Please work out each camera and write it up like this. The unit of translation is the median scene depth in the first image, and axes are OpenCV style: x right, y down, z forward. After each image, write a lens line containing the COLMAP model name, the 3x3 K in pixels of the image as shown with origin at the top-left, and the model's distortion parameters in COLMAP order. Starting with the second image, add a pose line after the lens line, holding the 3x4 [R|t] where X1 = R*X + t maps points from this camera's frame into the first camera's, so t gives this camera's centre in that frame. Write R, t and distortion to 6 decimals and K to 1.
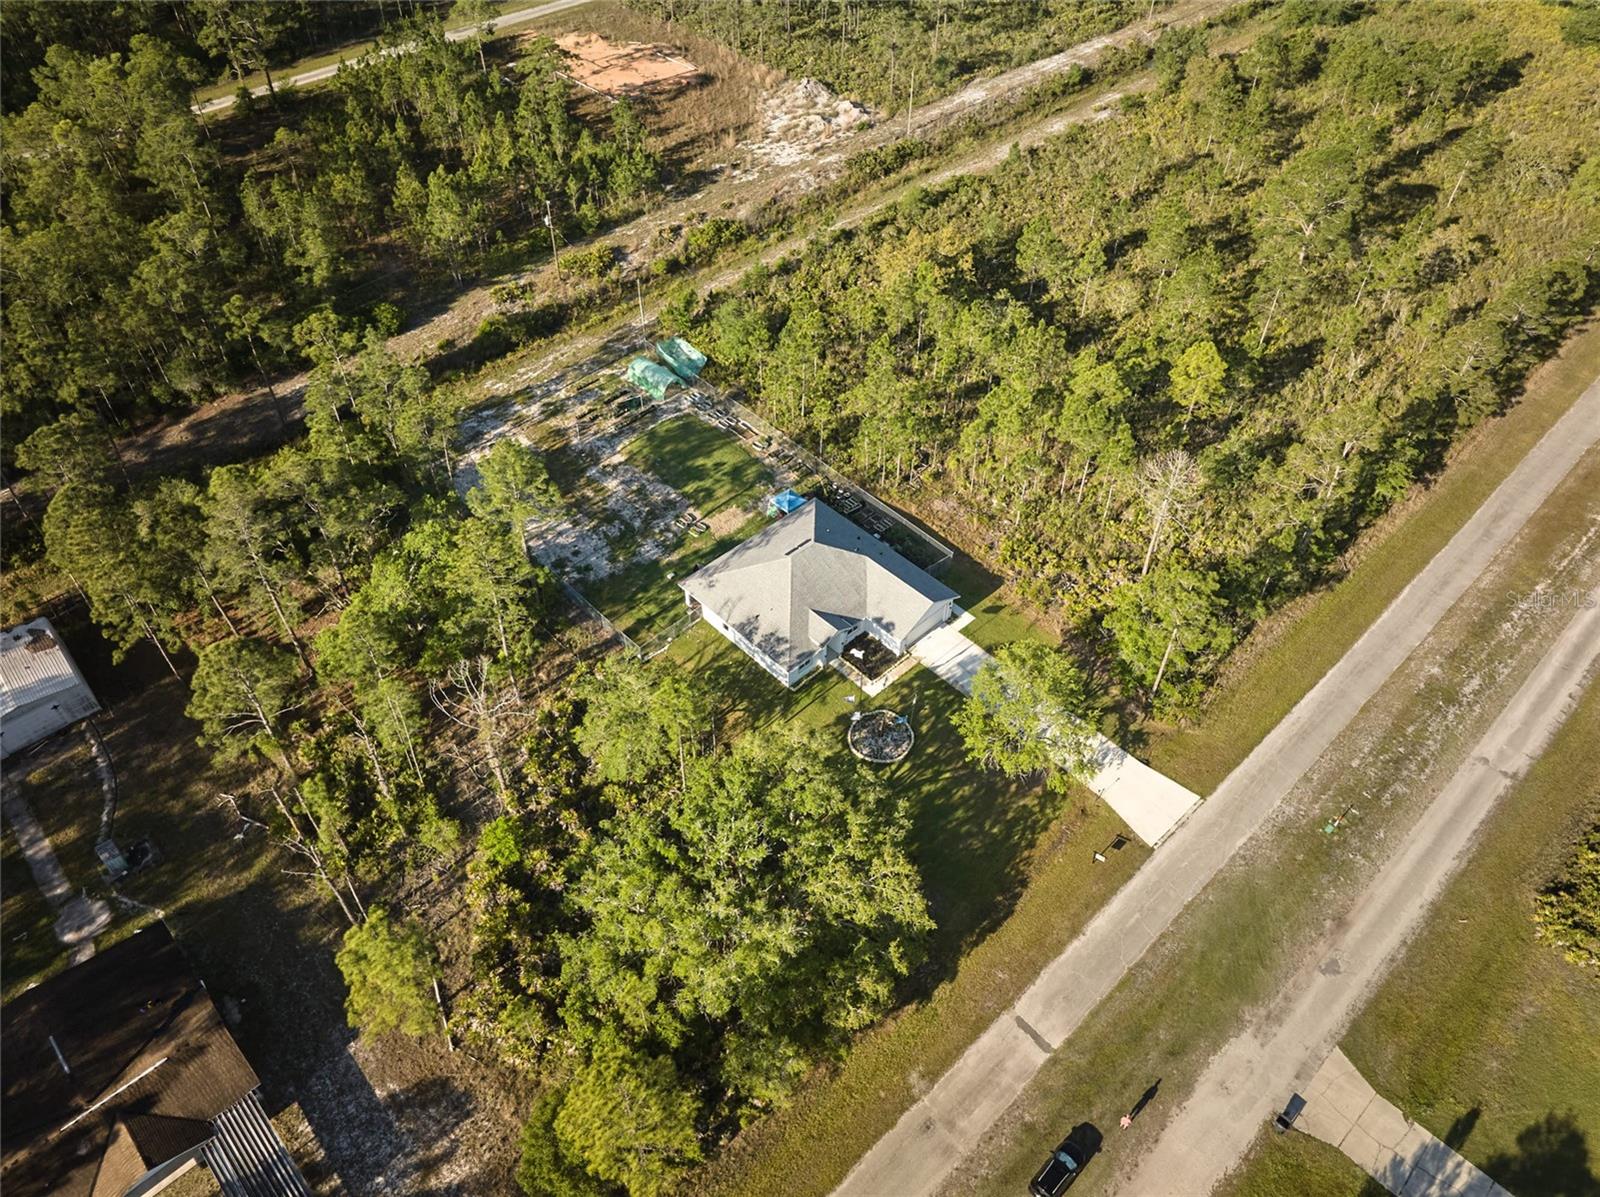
lens RADIAL K [[1123.7, 0, 812.7], [0, 1123.7, 600.0], [0, 0, 1]] dist [-0.054240, 0.021917]
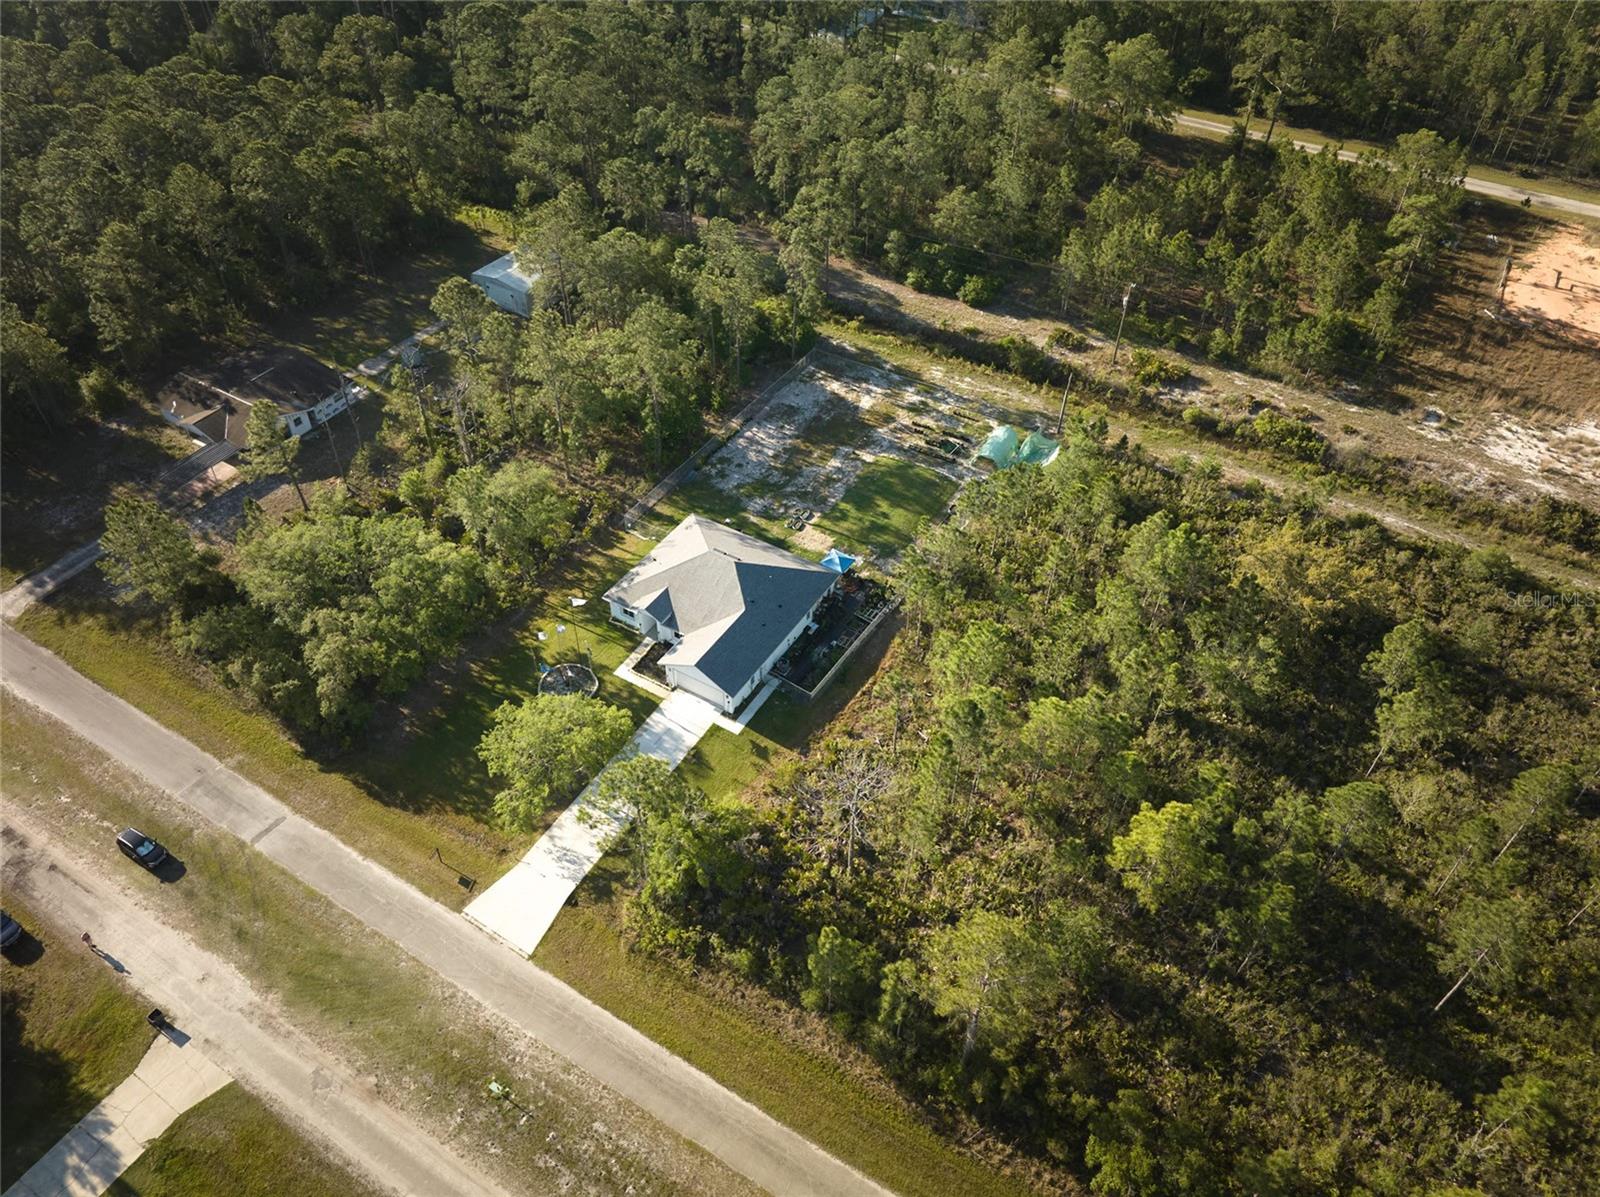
lens RADIAL K [[1123.7, 0, 812.7], [0, 1123.7, 600.0], [0, 0, 1]] dist [-0.054240, 0.021917]
pose [[0.262216, 0.661619, -0.702497, 0.700125], [-0.700208, 0.631376, 0.333275, -0.386453], [0.664042, 0.404504, 0.628828, 0.376131]]
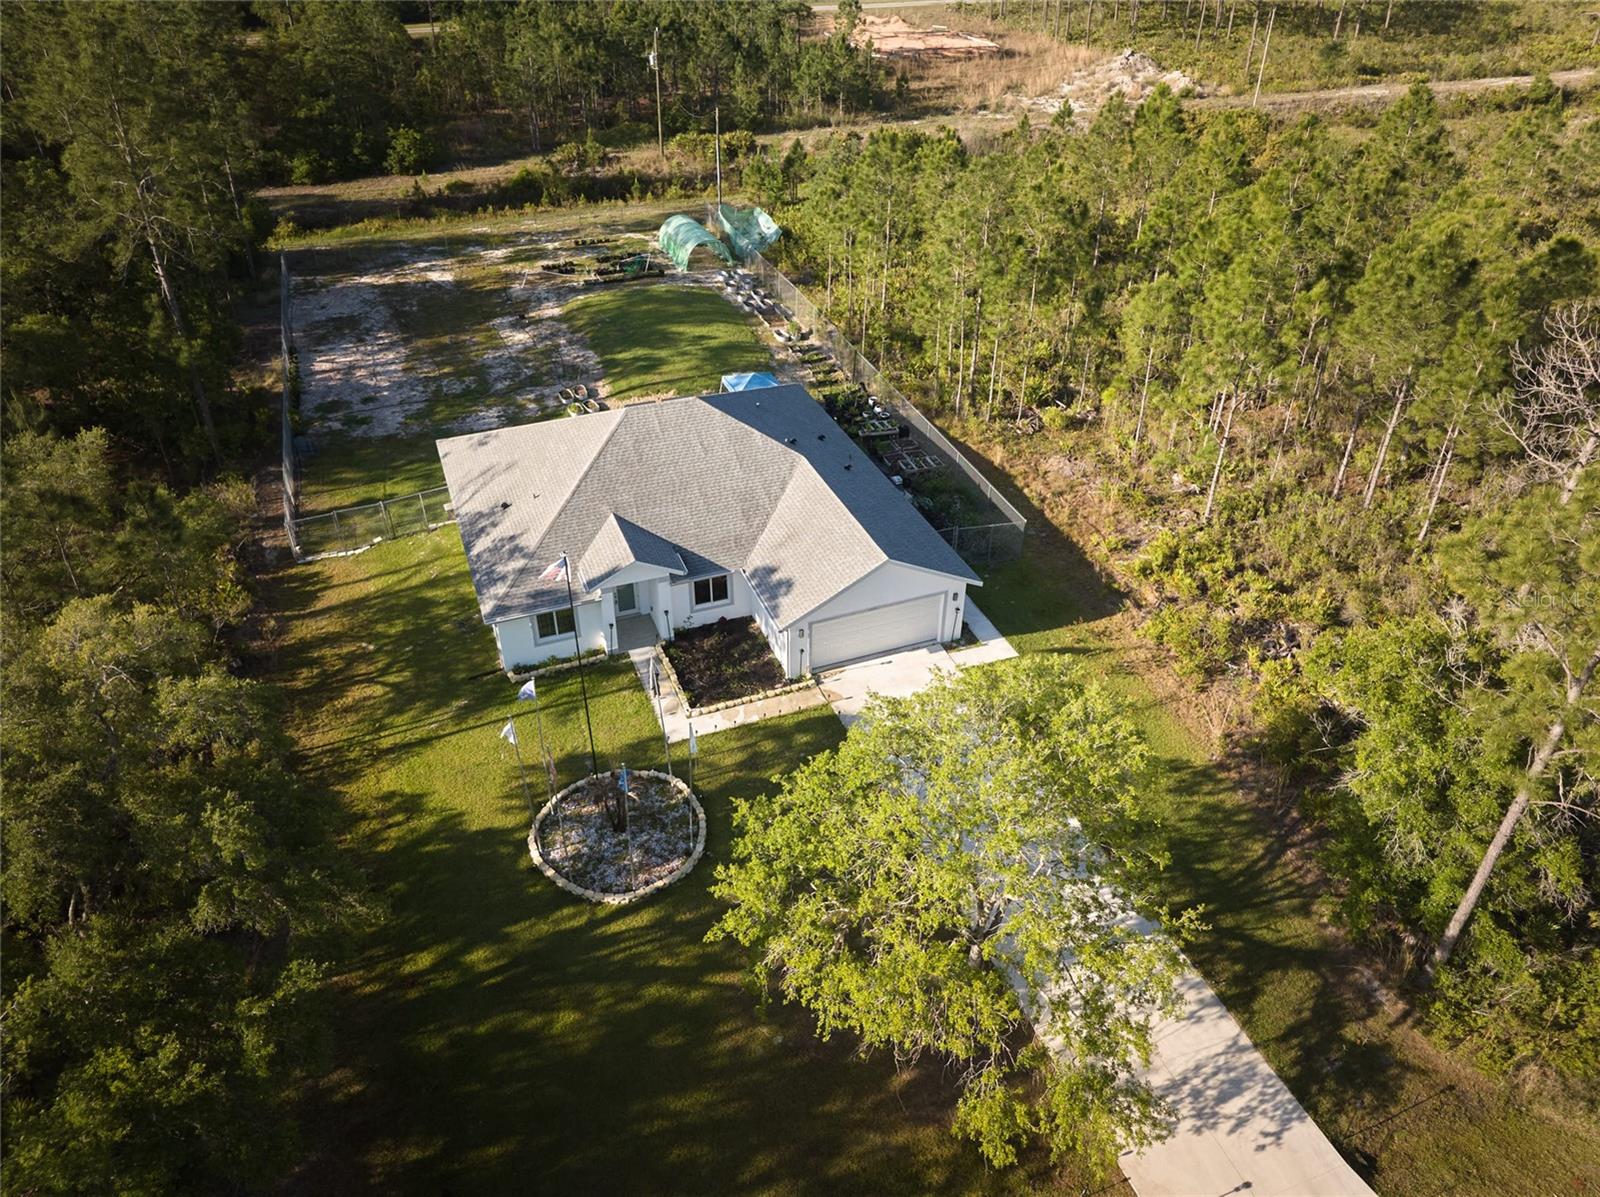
lens RADIAL K [[1123.7, 0, 812.7], [0, 1123.7, 600.0], [0, 0, 1]] dist [-0.054240, 0.021917]
pose [[0.924790, 0.218716, -0.311332, 0.185115], [-0.271820, 0.952346, -0.138385, 0.069497], [0.266229, 0.212603, 0.940171, 0.550242]]
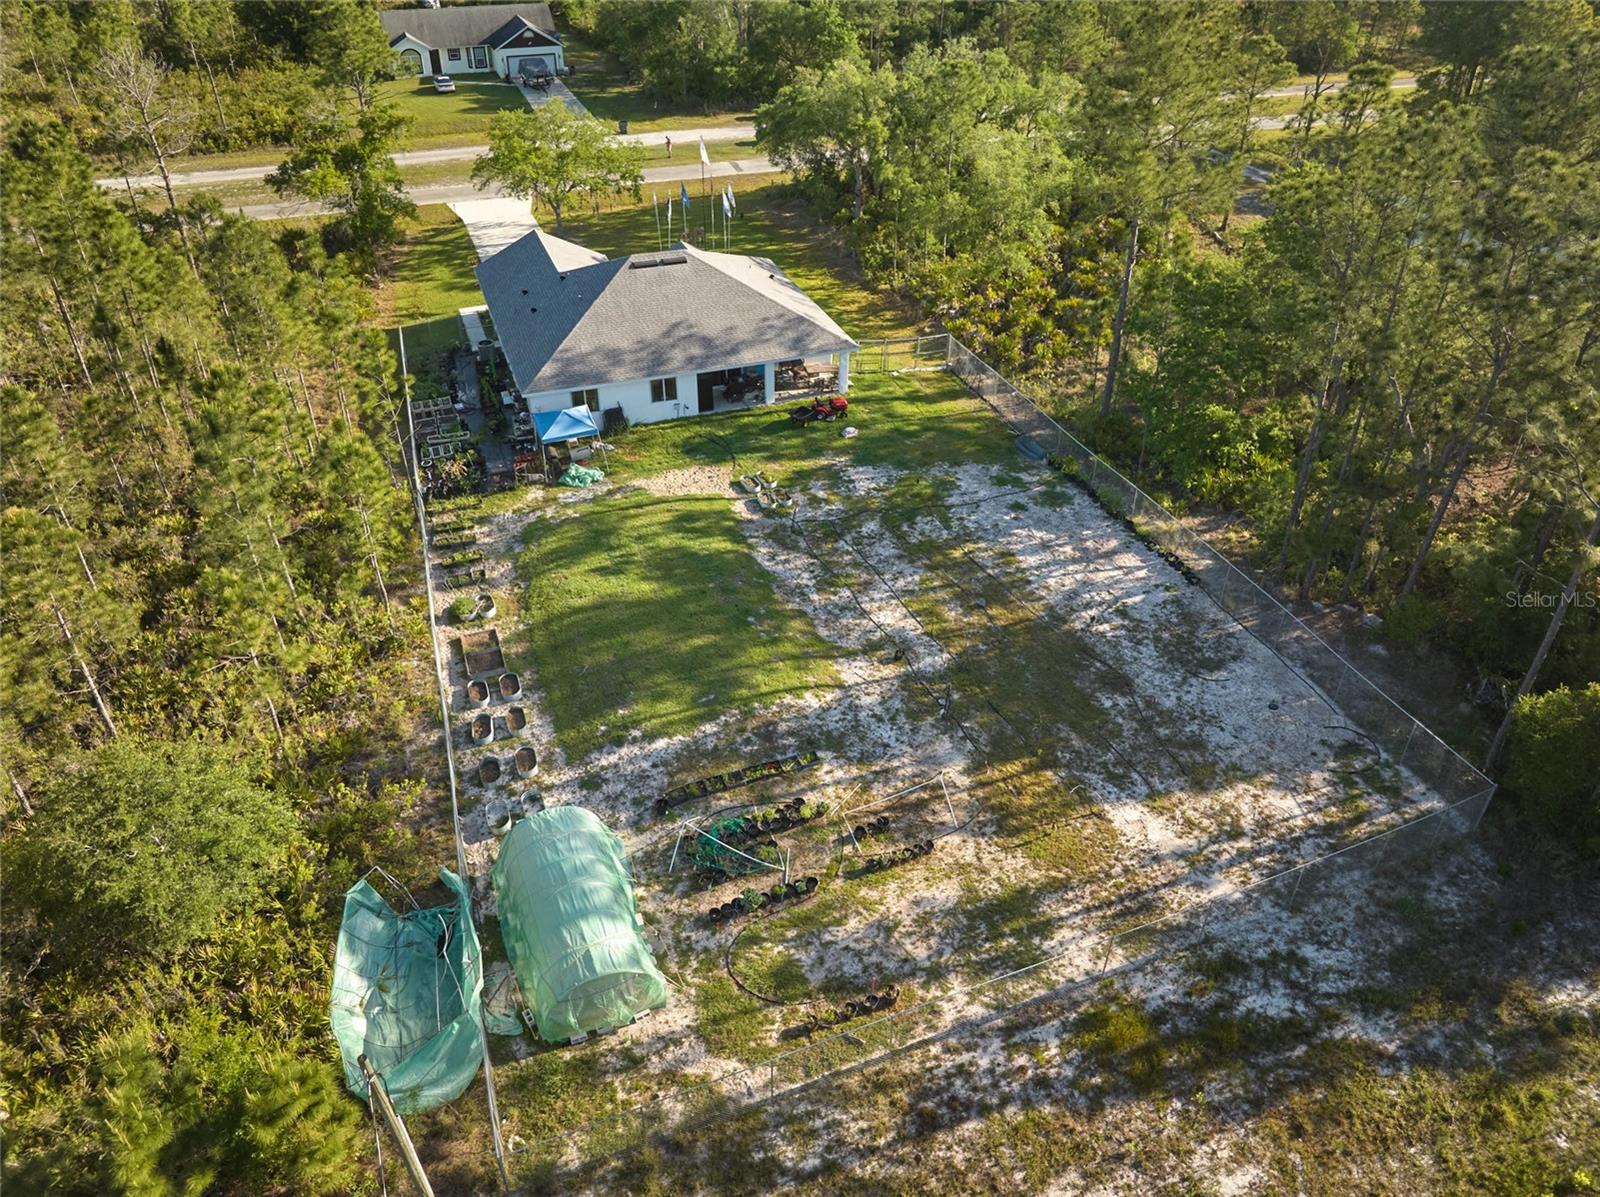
lens RADIAL K [[1123.7, 0, 812.7], [0, 1123.7, 600.0], [0, 0, 1]] dist [-0.054240, 0.021917]
pose [[-0.917477, -0.244770, 0.313566, -0.287395], [0.276816, 0.173236, 0.945178, -0.499534], [-0.285672, 0.953980, -0.091183, 1.092090]]
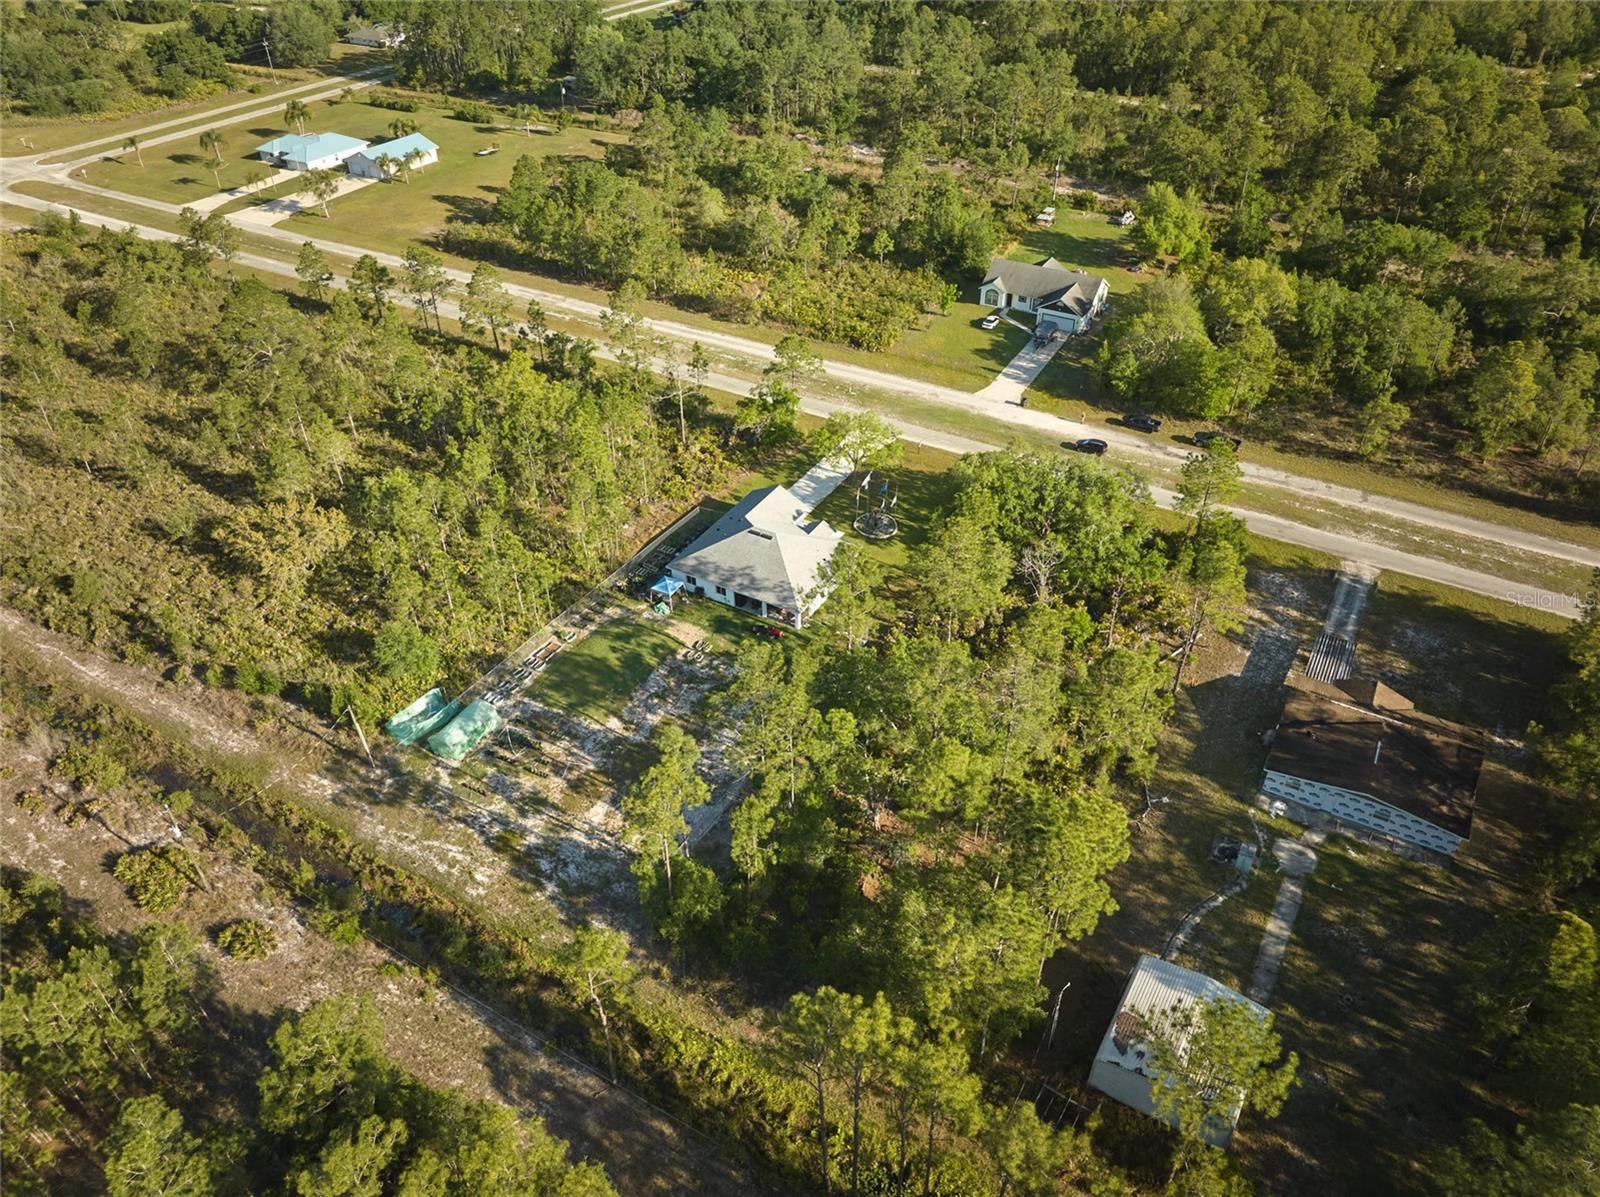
lens RADIAL K [[1117.7, 0, 779.2], [0, 1117.7, 598.6], [0, 0, 1]] dist [-0.001625, -0.001623]
pose [[-0.263868, -0.591610, 0.761821, -0.925097], [0.693942, 0.432133, 0.575940, -0.660147], [-0.669940, 0.680631, 0.296517, 0.603165]]
